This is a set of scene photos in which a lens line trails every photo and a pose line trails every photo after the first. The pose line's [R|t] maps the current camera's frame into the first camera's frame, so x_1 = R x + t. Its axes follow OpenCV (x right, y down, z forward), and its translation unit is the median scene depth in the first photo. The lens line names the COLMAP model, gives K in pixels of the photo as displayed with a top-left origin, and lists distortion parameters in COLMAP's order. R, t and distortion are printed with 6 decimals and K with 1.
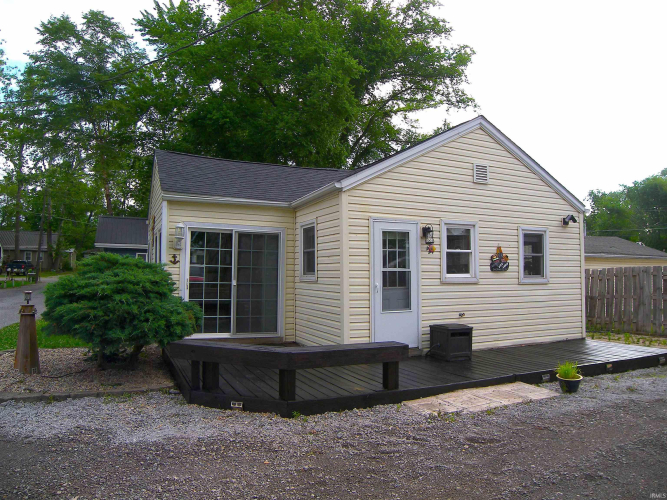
lens RADIAL K [[477.6, 0, 337.0], [0, 477.6, 248.7], [0, 0, 1]] dist [-0.147089, 0.104730]
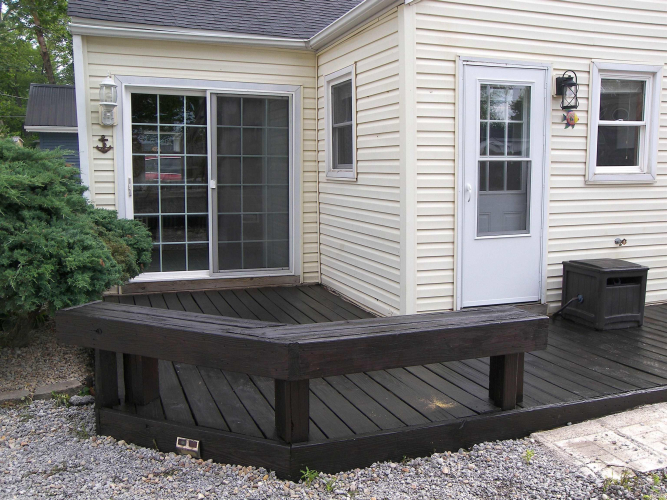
lens RADIAL K [[652.2, 0, 335.5], [0, 652.2, 253.5], [0, 0, 1]] dist [-0.041590, 0.000000]
pose [[0.997006, 0.003028, -0.077263, -0.007792], [0.011182, 0.983083, 0.182822, 0.013402], [0.076509, -0.183138, 0.980105, 0.250180]]
